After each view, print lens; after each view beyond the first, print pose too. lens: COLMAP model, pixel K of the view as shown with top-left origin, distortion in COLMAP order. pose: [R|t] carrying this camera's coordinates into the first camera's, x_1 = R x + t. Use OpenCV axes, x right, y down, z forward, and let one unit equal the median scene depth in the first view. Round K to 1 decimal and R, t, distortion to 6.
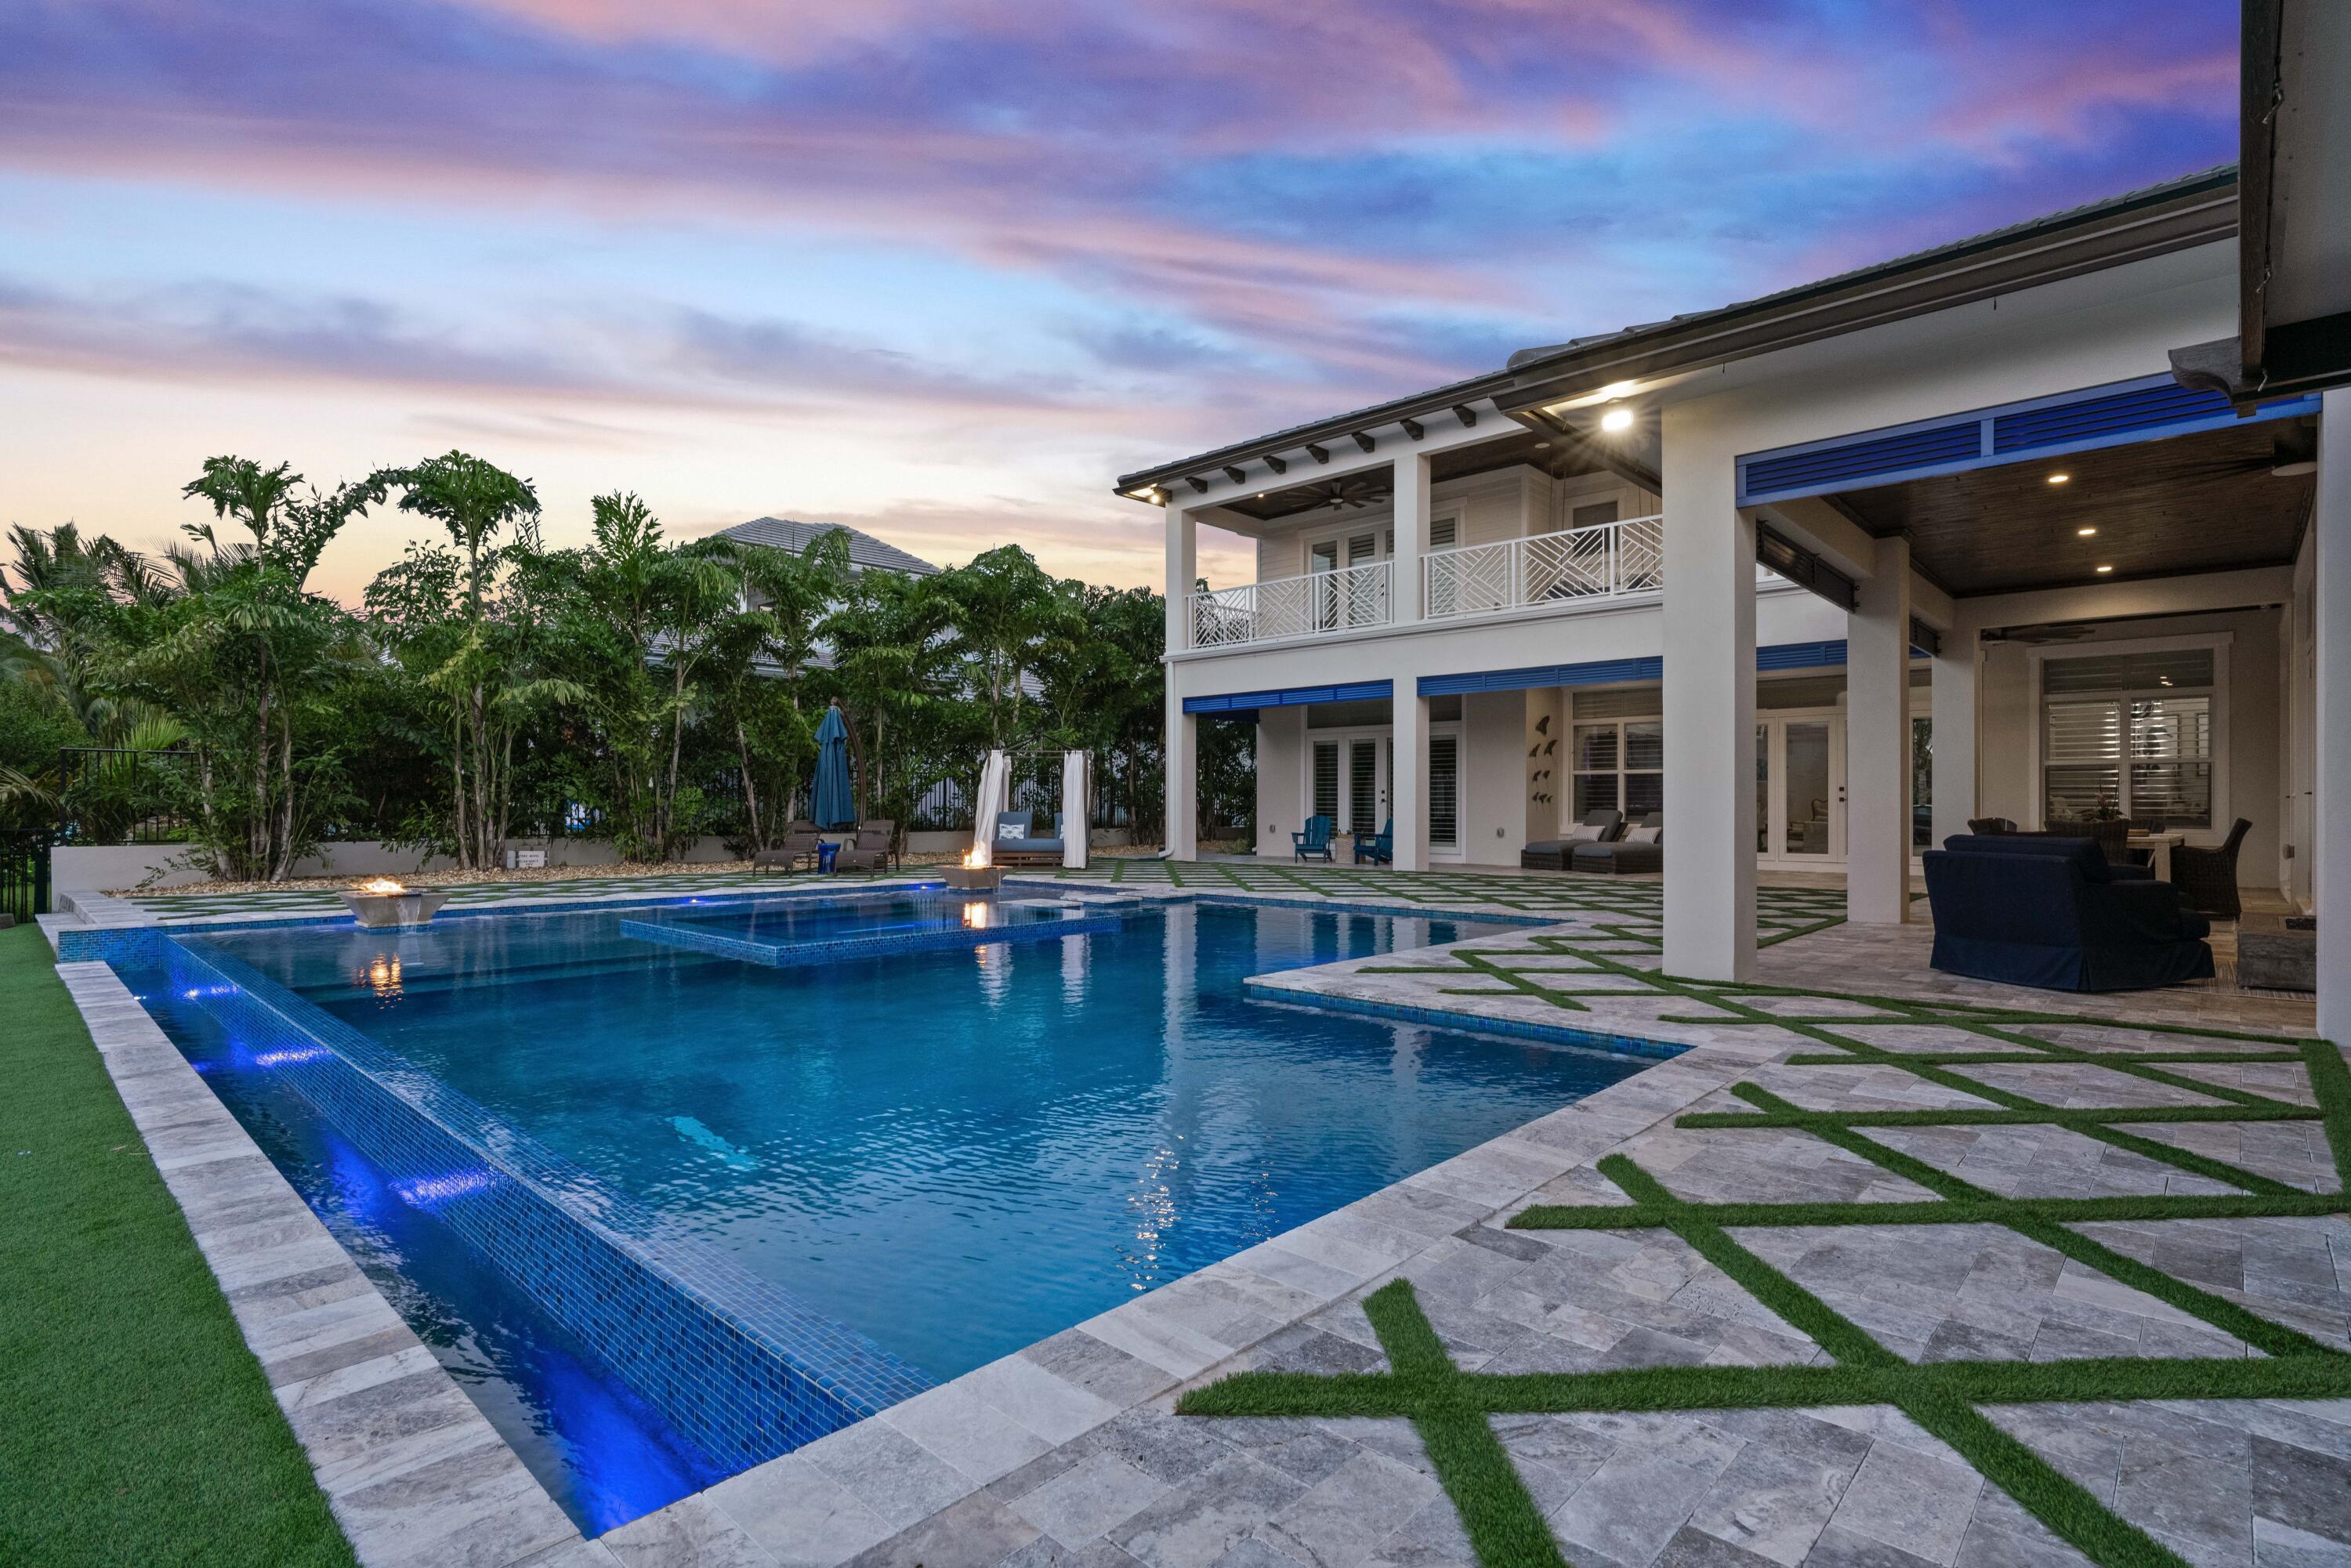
lens RADIAL K [[1118.9, 0, 1180.3], [0, 1118.9, 793.3], [0, 0, 1]] dist [-0.011342, -0.000286]
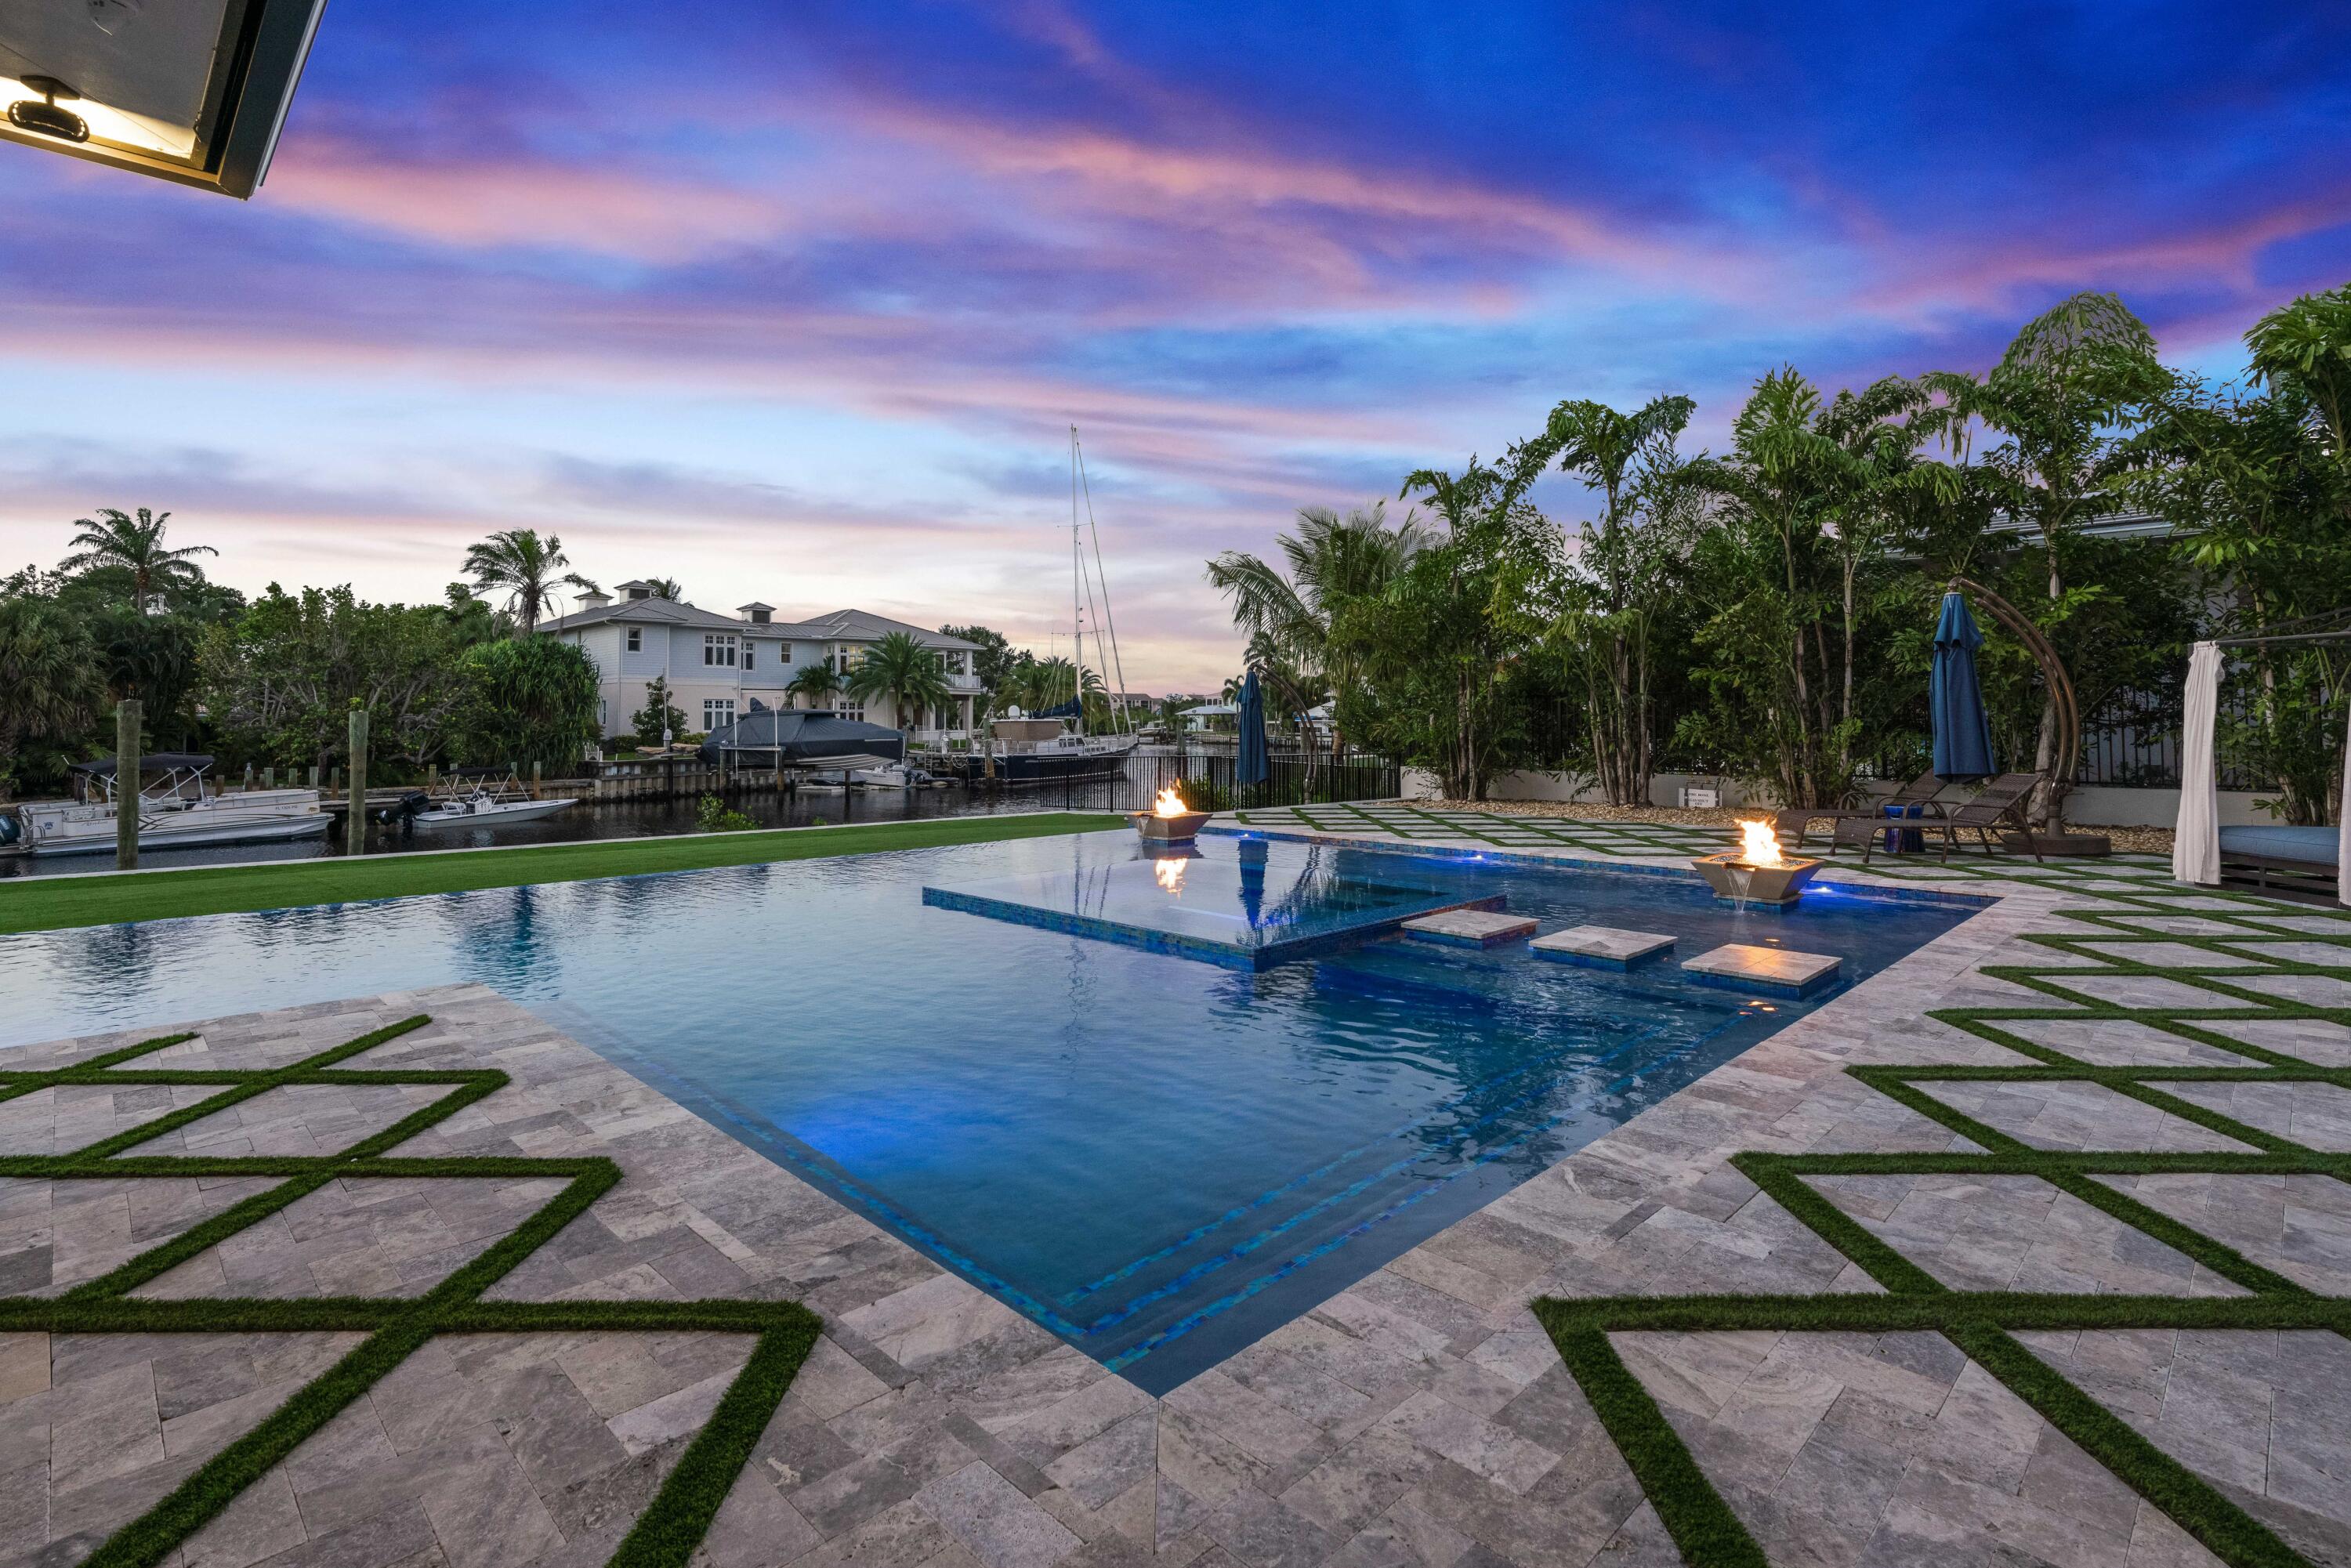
lens RADIAL K [[1120.0, 0, 1174.4], [0, 1120.0, 698.2], [0, 0, 1]] dist [0.002614, 0.000447]
pose [[-0.036153, -0.023808, -0.999063, 0.343826], [0.013971, 0.999606, -0.024326, -0.007242], [0.999249, -0.014838, -0.035806, 0.572101]]
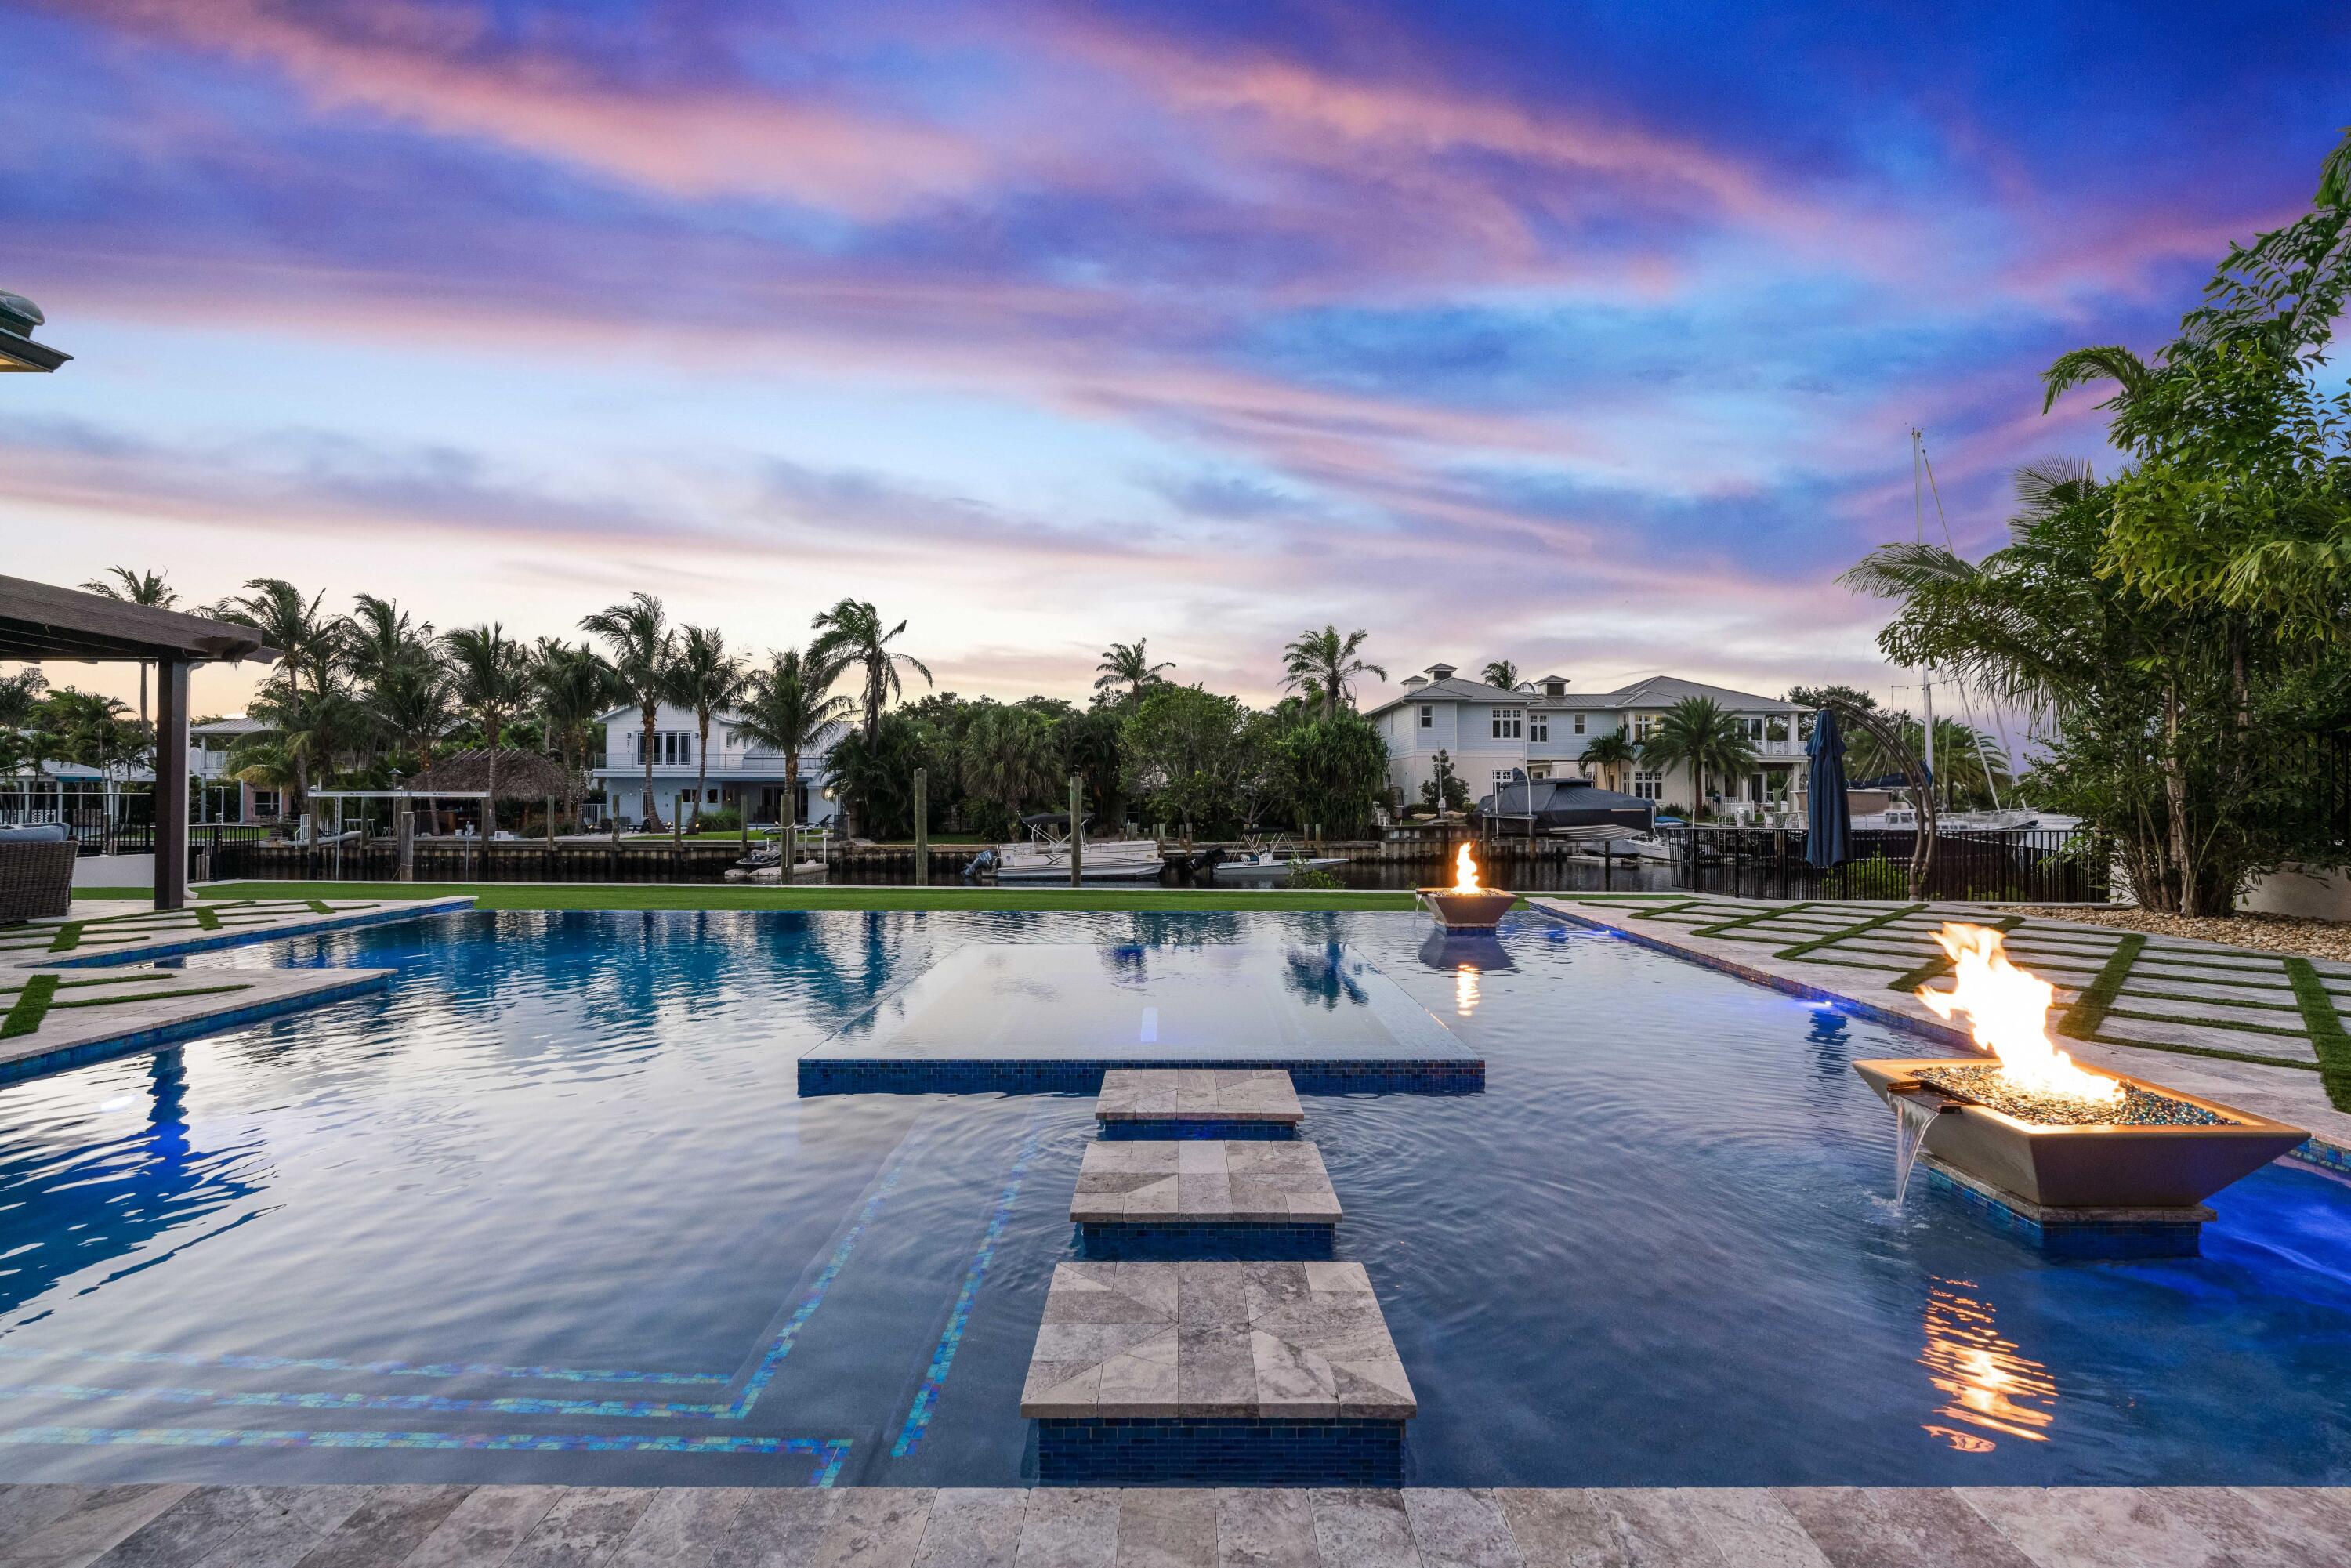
lens RADIAL K [[1058.7, 0, 1179.3], [0, 1058.7, 781.7], [0, 0, 1]] dist [-0.015282, 0.007355]
pose [[-0.727728, -0.013078, -0.685741, 0.085253], [0.003543, 0.999733, -0.022827, 0.003282], [0.685857, -0.019041, -0.727488, 0.793520]]
